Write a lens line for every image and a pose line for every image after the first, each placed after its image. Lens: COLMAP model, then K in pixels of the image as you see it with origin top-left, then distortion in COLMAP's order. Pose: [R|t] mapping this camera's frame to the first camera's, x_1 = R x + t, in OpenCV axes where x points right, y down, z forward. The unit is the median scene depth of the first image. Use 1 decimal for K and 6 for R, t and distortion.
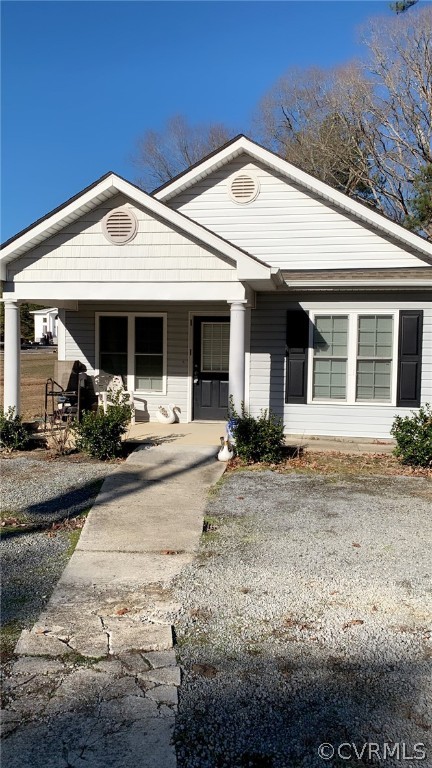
lens RADIAL K [[582.3, 0, 216.0], [0, 582.3, 384.0], [0, 0, 1]] dist [0.030111, -0.034011]
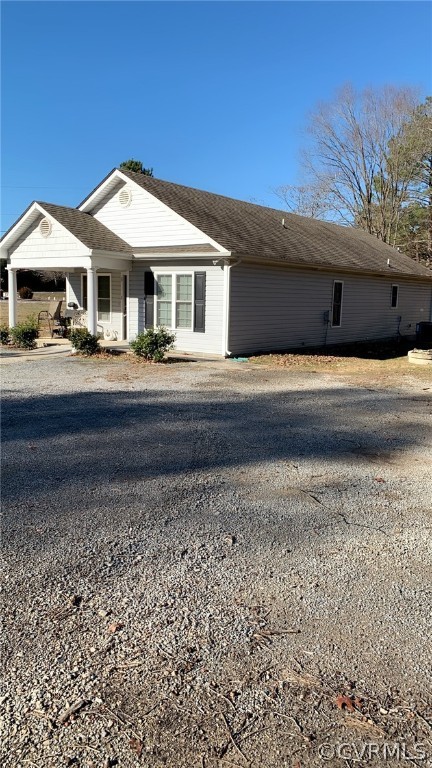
lens RADIAL K [[582.3, 0, 216.0], [0, 582.3, 384.0], [0, 0, 1]] dist [0.030111, -0.034011]
pose [[0.887839, 0.076583, -0.453738, 1.088297], [-0.040864, 0.995280, 0.088026, 0.036793], [0.458337, -0.059611, 0.886777, -0.400218]]
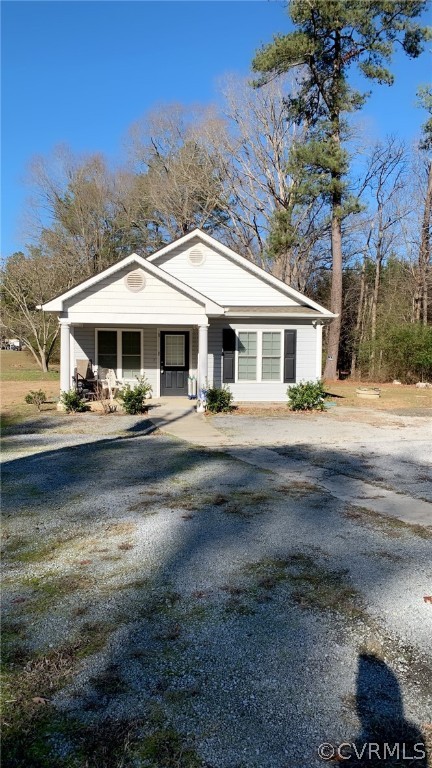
lens RADIAL K [[582.3, 0, 216.0], [0, 582.3, 384.0], [0, 0, 1]] dist [0.030111, -0.034011]
pose [[0.967023, -0.019906, 0.253909, -0.339954], [0.020879, 0.999781, -0.001138, 0.038364], [-0.253831, 0.006402, 0.967227, -0.664469]]
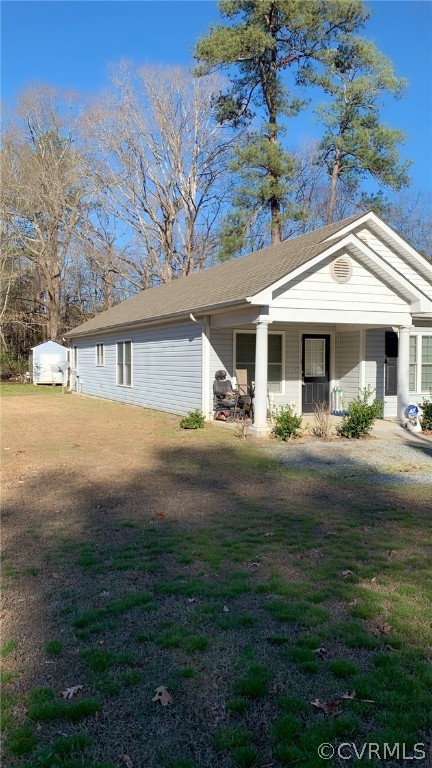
lens RADIAL K [[567.5, 0, 216.0], [0, 567.5, 384.0], [0, 0, 1]] dist [0.064641, -0.001405]
pose [[0.829655, -0.034488, 0.557210, -1.041083], [0.043777, 0.999036, -0.003347, -0.009611], [-0.556557, 0.027170, 0.830365, 0.052122]]
